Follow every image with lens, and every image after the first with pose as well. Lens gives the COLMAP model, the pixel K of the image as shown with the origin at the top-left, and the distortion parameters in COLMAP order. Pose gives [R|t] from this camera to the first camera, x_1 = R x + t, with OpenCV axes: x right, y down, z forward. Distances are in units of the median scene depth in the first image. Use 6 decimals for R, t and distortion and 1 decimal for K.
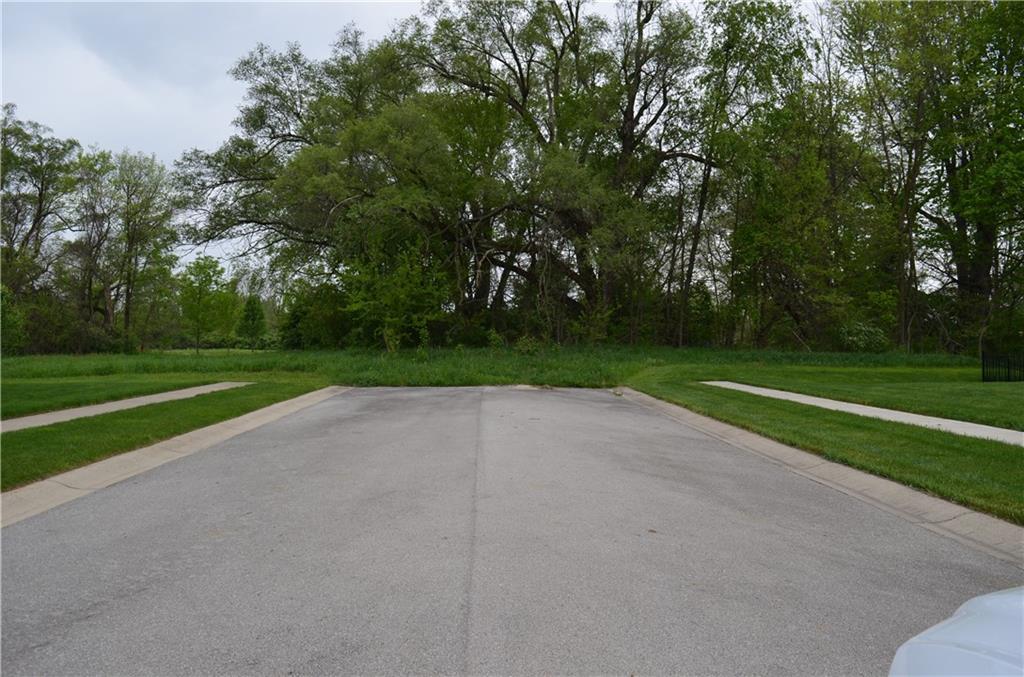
lens RADIAL K [[804.0, 0, 509.3], [0, 804.0, 337.2], [0, 0, 1]] dist [-0.095066, 0.023114]
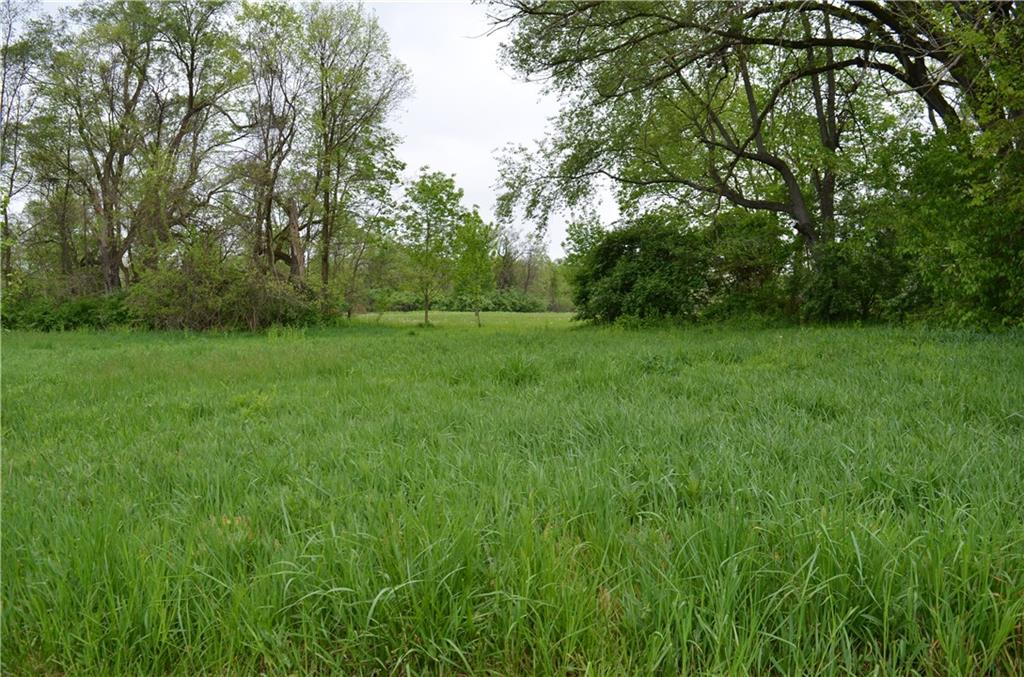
lens RADIAL K [[804.0, 0, 513.8], [0, 804.0, 339.4], [0, 0, 1]] dist [-0.095066, 0.023114]
pose [[0.980356, -0.004435, -0.197188, -0.194315], [0.015318, 0.998440, 0.053701, 0.001115], [0.196642, -0.055667, 0.978894, 0.366158]]
